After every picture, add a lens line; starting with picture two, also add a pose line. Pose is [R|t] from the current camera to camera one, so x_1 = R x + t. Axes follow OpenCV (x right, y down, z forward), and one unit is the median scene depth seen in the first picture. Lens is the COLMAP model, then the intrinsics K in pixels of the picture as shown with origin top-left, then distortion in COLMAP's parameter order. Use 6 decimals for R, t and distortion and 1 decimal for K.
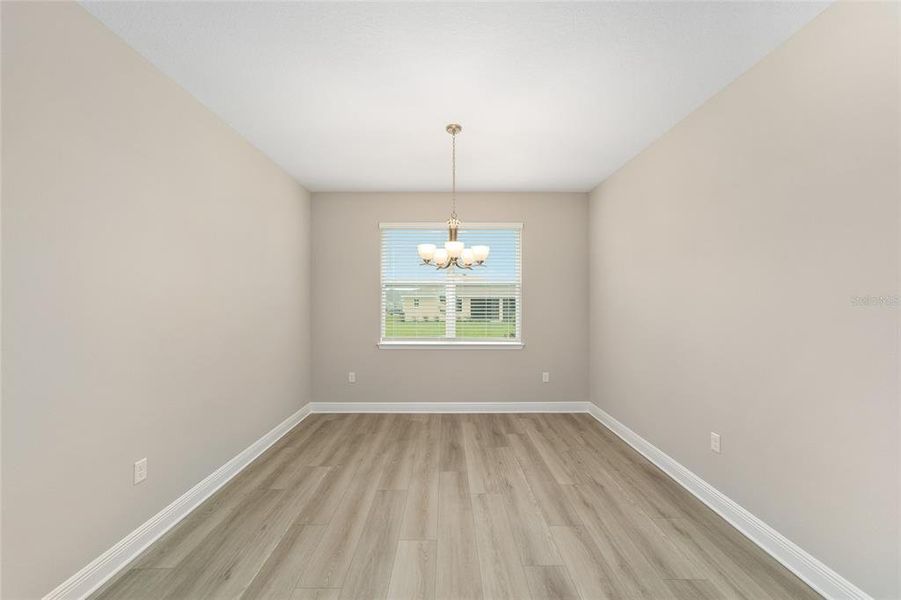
lens RADIAL K [[345.9, 0, 453.1], [0, 345.9, 300.9], [0, 0, 1]] dist [-0.000696, 0.000285]
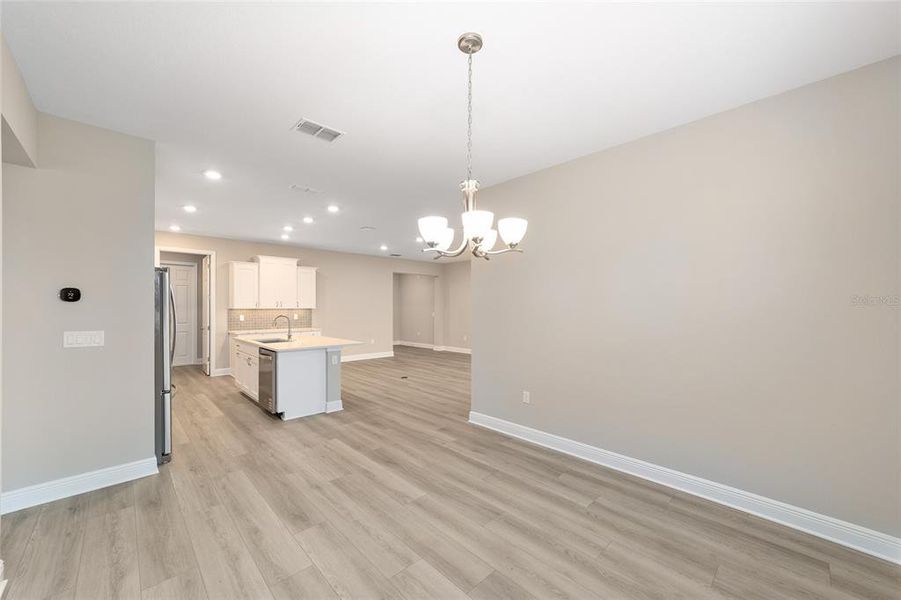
lens RADIAL K [[345.9, 0, 446.3], [0, 345.9, 307.0], [0, 0, 1]] dist [-0.000696, 0.000285]
pose [[-0.738336, -0.001331, -0.674431, 0.479561], [0.001581, 0.999992, -0.003704, 0.002479], [0.674431, -0.003801, -0.738328, 1.456304]]
